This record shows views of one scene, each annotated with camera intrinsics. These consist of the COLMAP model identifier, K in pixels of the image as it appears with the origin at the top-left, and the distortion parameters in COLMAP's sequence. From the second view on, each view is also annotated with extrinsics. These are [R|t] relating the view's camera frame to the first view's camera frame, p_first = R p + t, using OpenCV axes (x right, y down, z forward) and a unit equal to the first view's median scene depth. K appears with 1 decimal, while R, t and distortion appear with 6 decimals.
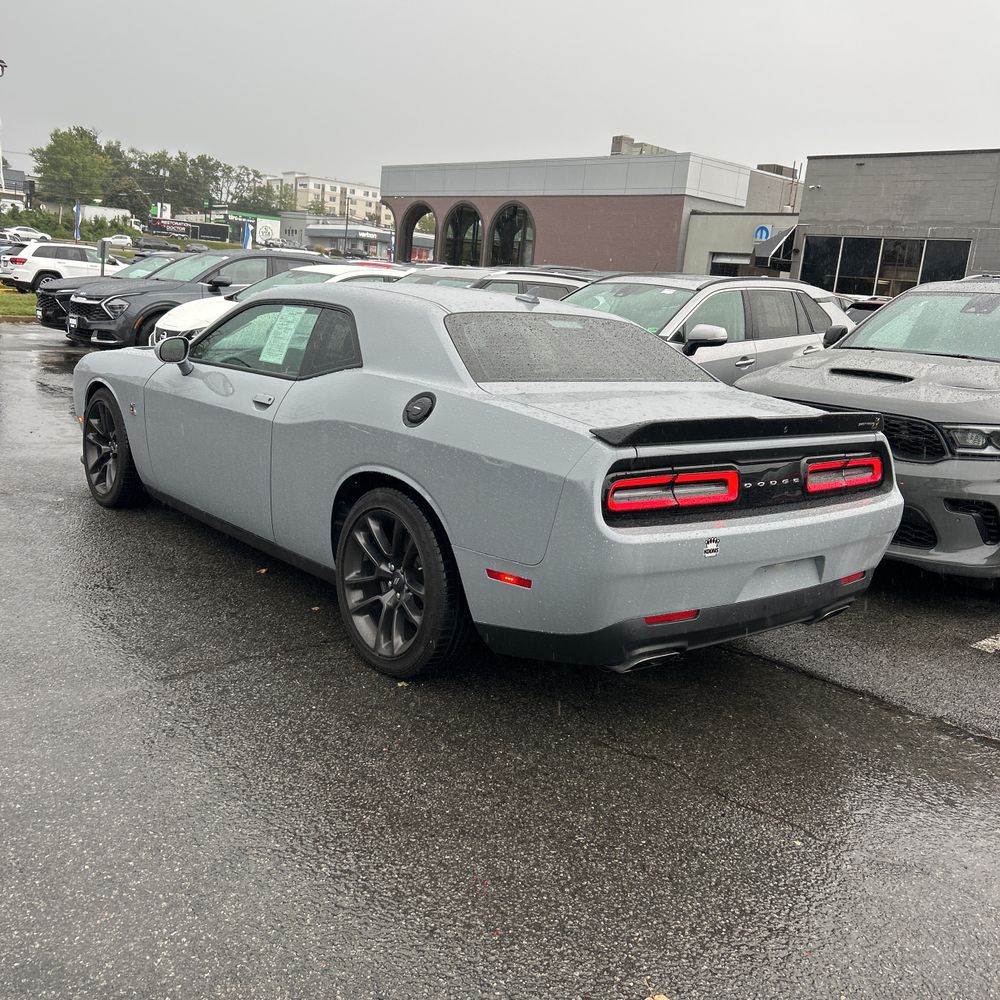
lens RADIAL K [[1009.4, 0, 500.0], [0, 1009.4, 500.0], [0, 0, 1]] dist [0.053599, -0.067622]
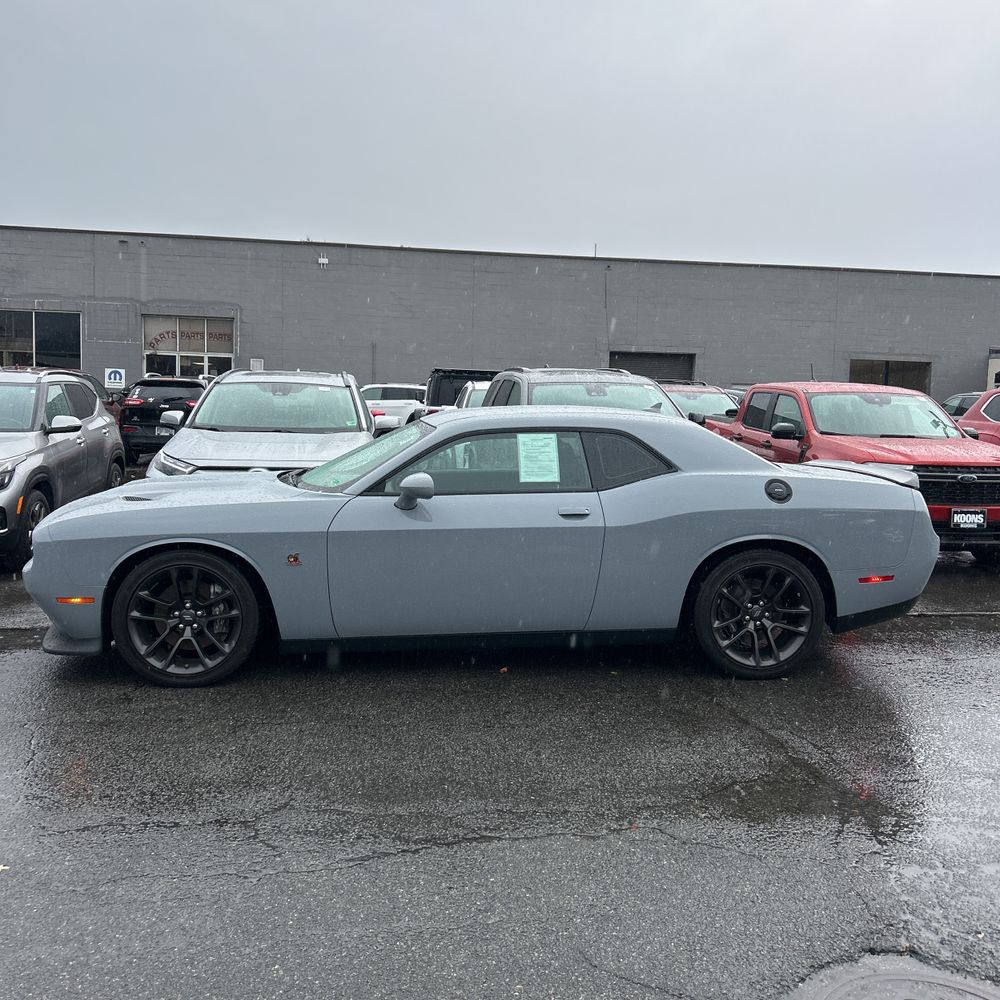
lens RADIAL K [[1002.1, 0, 516.1], [0, 1002.1, 493.5], [0, 0, 1]] dist [0.066274, -0.098317]
pose [[0.553983, -0.147194, 0.819412, -0.172028], [0.196056, 0.979631, 0.043427, -0.025757], [-0.809113, 0.136593, 0.571557, 0.052711]]
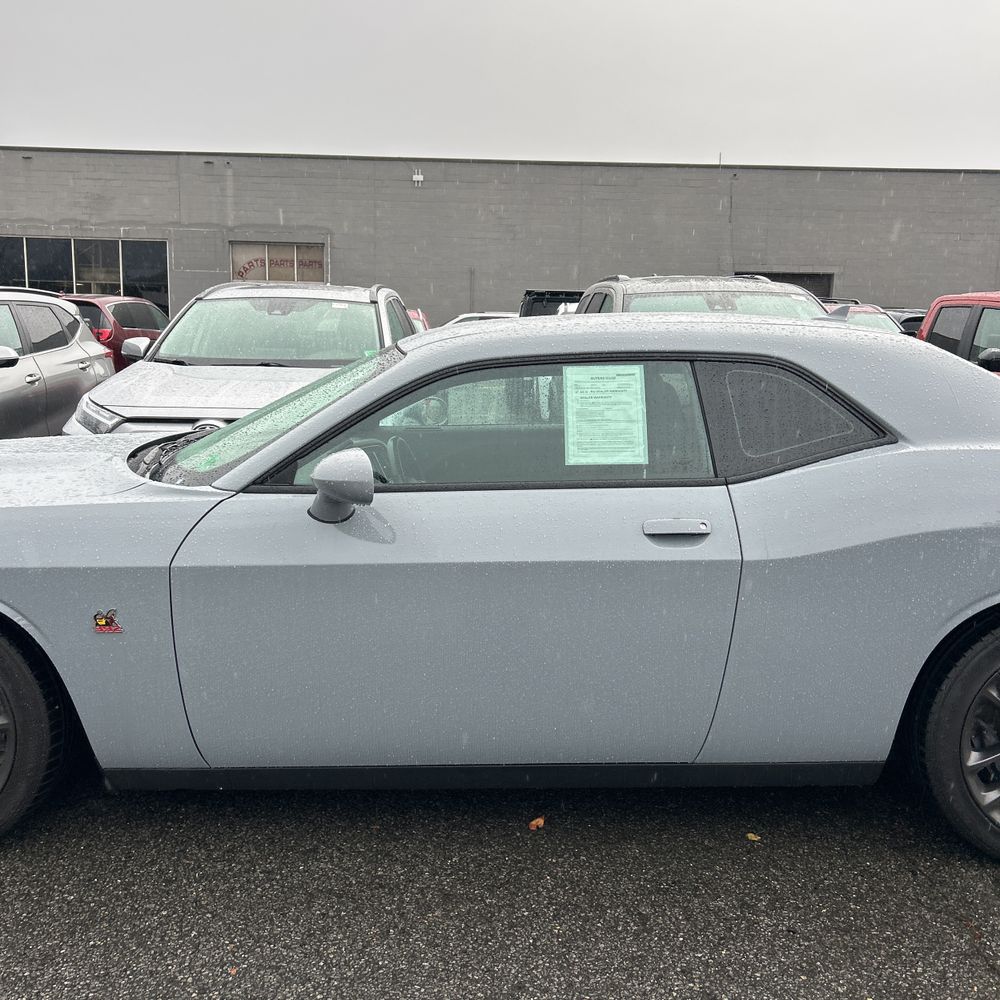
lens RADIAL K [[1002.1, 0, 516.1], [0, 1002.1, 493.5], [0, 0, 1]] dist [0.066274, -0.098317]
pose [[0.645233, -0.195405, 0.738574, -0.098879], [0.198521, 0.976413, 0.084899, -0.025767], [-0.737743, 0.091843, 0.668806, 0.095297]]
